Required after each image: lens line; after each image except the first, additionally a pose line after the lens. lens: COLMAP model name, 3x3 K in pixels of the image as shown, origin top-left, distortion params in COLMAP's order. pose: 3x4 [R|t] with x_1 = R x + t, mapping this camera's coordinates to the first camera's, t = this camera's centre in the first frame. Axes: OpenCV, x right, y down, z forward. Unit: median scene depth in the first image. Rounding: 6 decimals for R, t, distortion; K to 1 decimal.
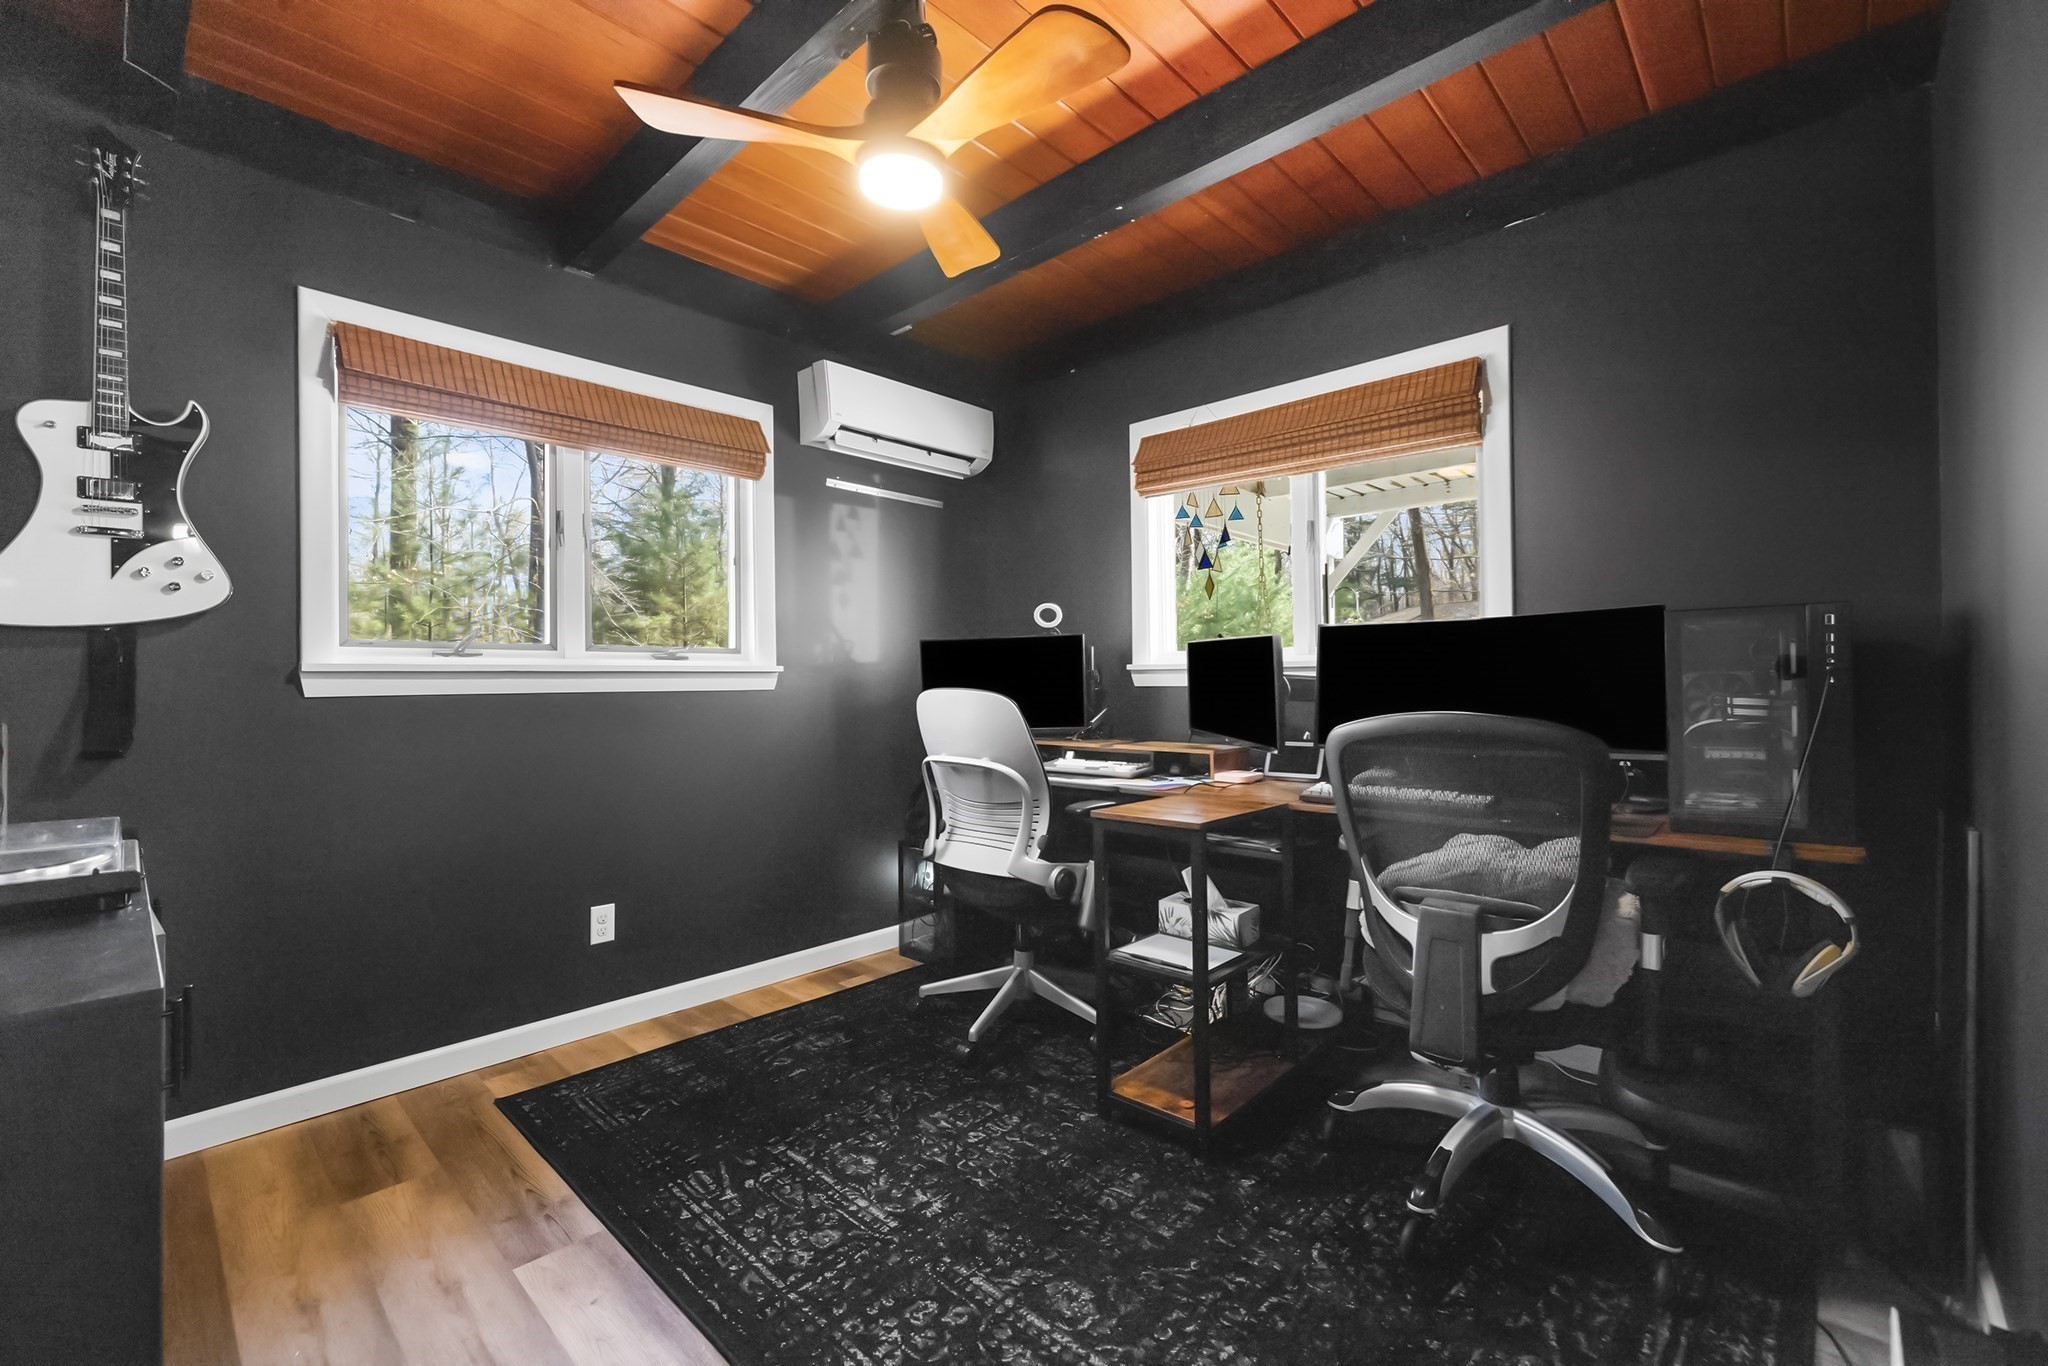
lens RADIAL K [[854.8, 0, 1025.6], [0, 854.8, 673.8], [0, 0, 1]] dist [0.001157, -0.000106]
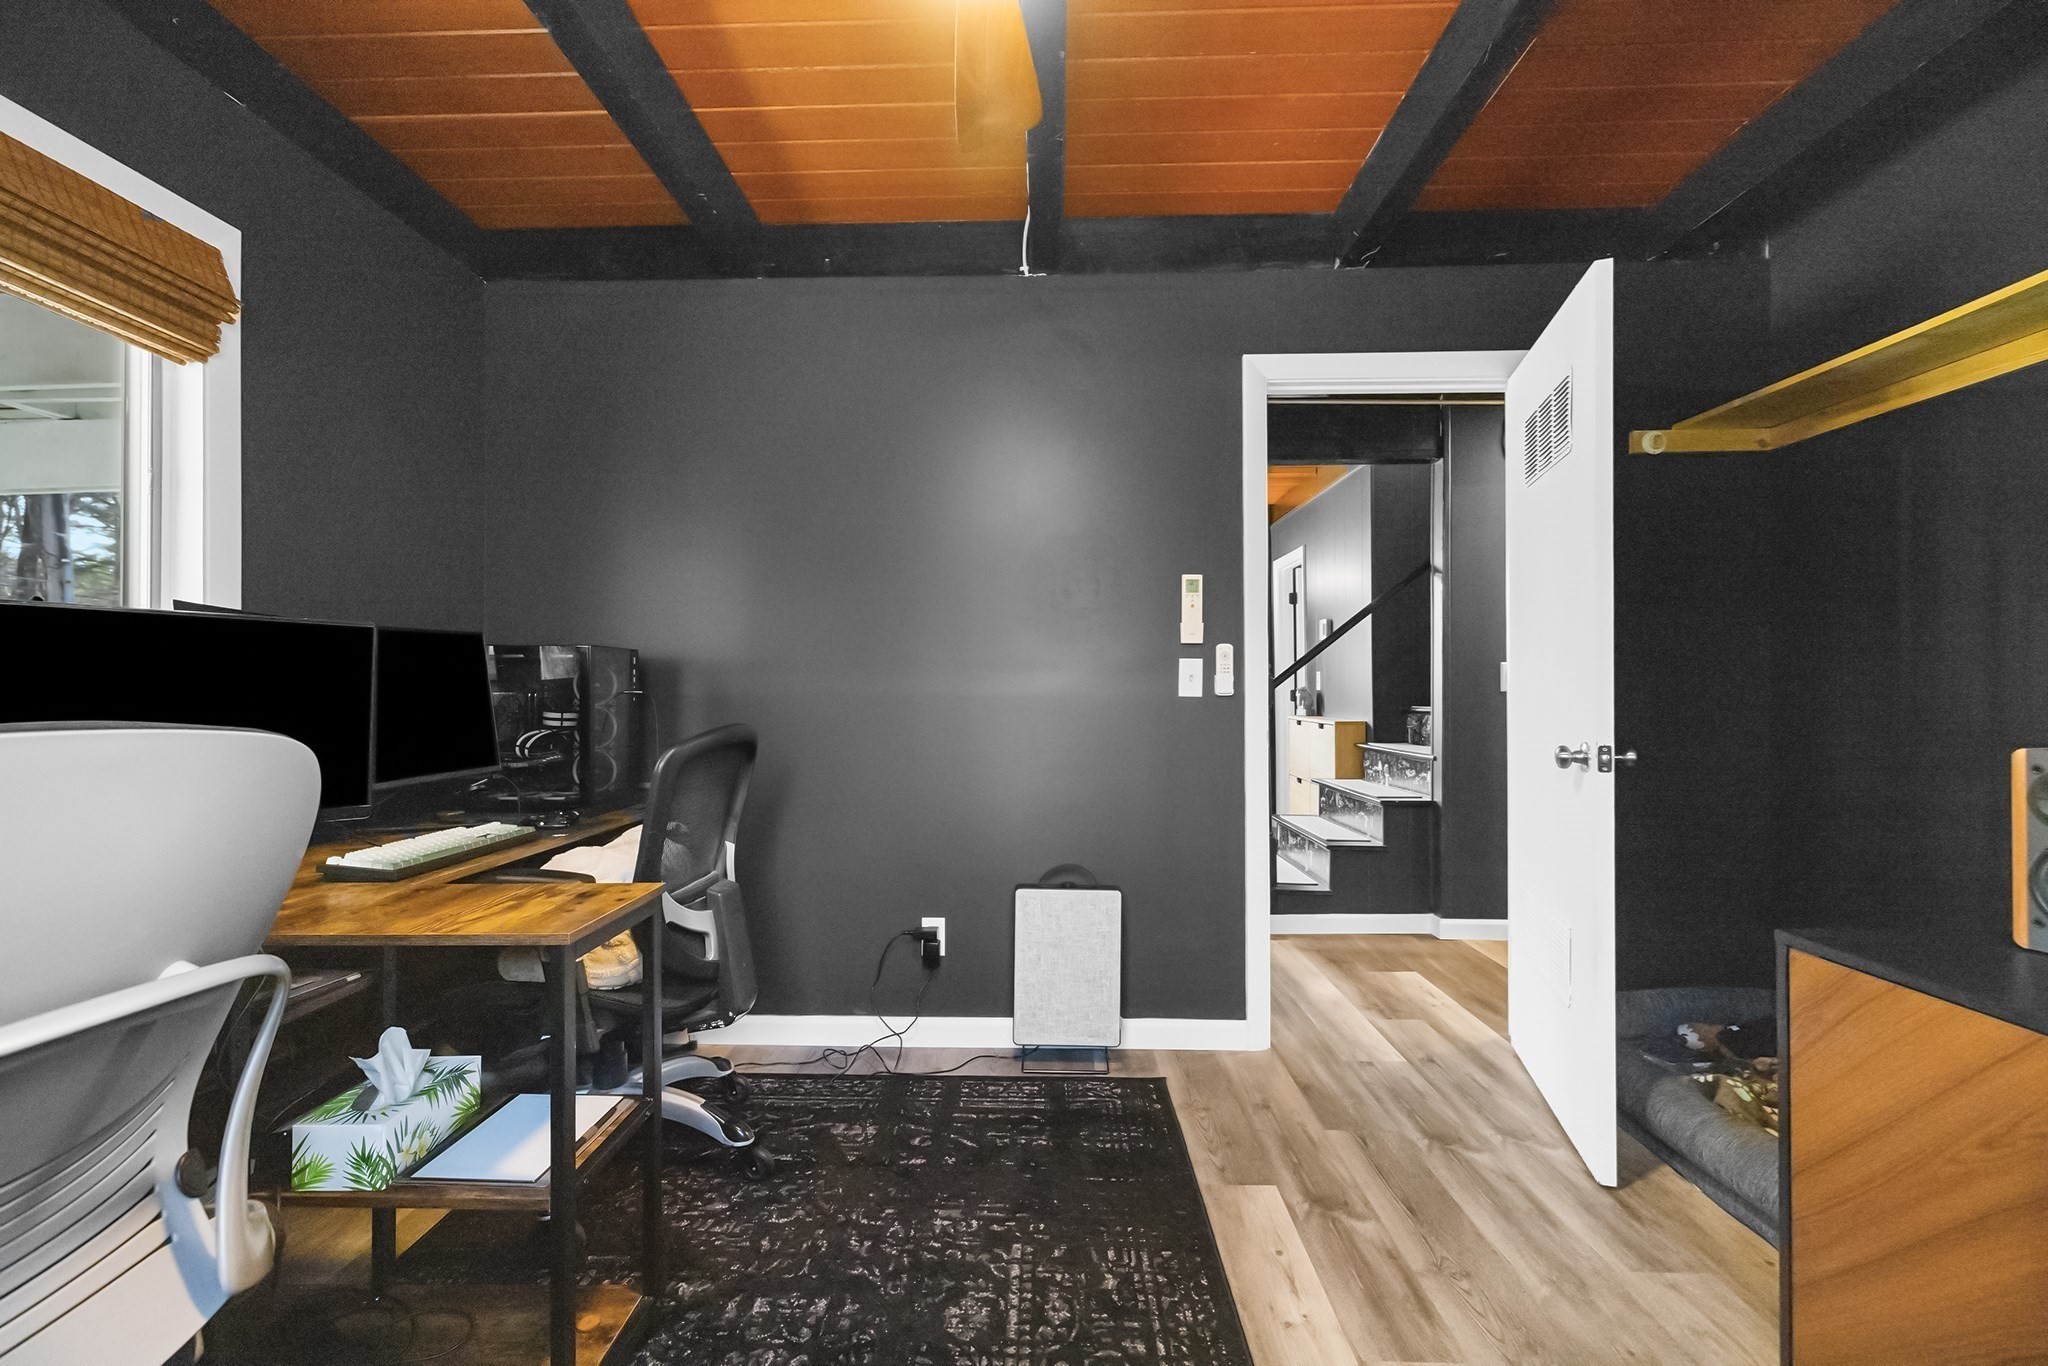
lens RADIAL K [[854.8, 0, 1026.6], [0, 854.8, 687.8], [0, 0, 1]] dist [0.001157, -0.000106]
pose [[-0.659671, 0.017545, 0.751350, -0.739897], [0.012623, 0.999845, -0.012265, 0.022487], [-0.751449, 0.001393, -0.659790, 1.591940]]
